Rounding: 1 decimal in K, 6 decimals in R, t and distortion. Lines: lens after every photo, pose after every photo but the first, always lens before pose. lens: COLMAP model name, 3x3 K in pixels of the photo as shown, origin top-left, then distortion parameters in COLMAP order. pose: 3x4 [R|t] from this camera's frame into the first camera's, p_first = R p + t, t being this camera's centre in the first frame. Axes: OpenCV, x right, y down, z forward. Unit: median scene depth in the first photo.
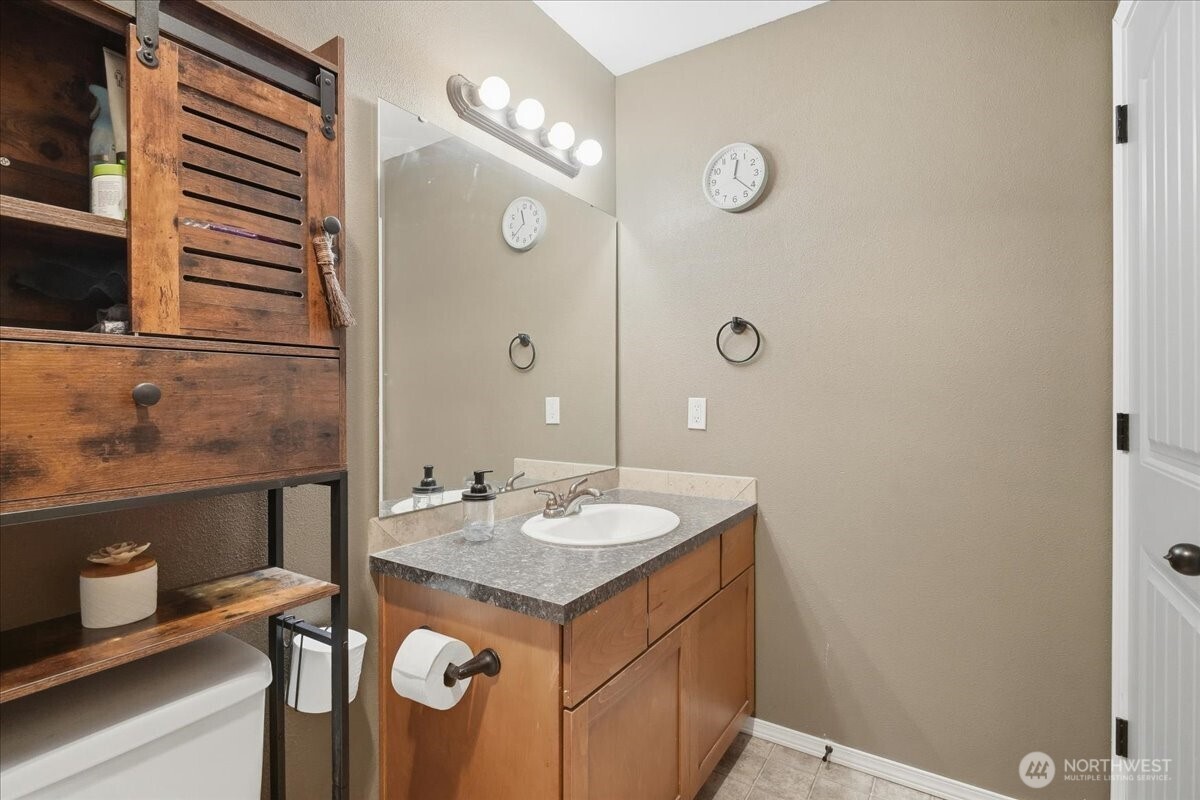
lens RADIAL K [[562.4, 0, 603.7], [0, 562.4, 399.0], [0, 0, 1]] dist [0.000521, -0.004054]
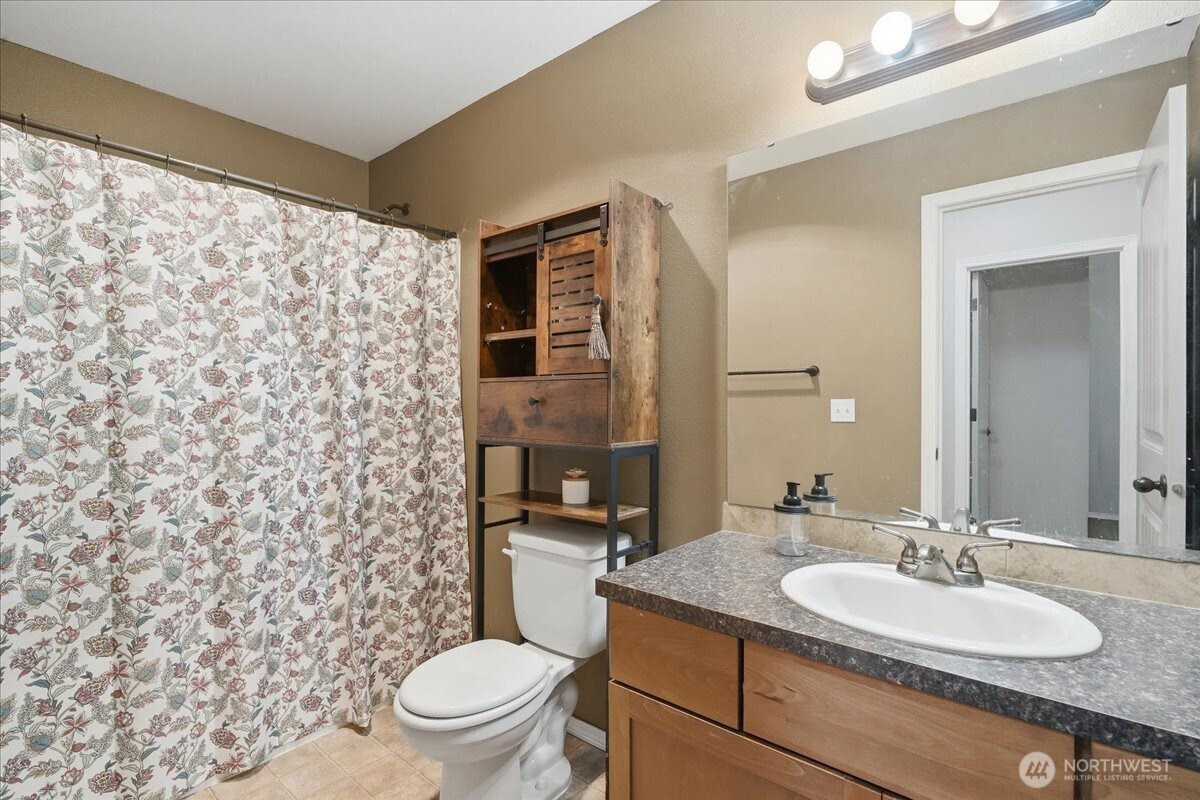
lens RADIAL K [[562.4, 0, 603.7], [0, 562.4, 399.0], [0, 0, 1]] dist [0.000521, -0.004054]
pose [[-0.122321, -0.001157, -0.992490, 1.280094], [-0.008160, 0.999967, -0.000160, -0.014875], [0.992457, 0.008079, -0.122326, 1.341899]]
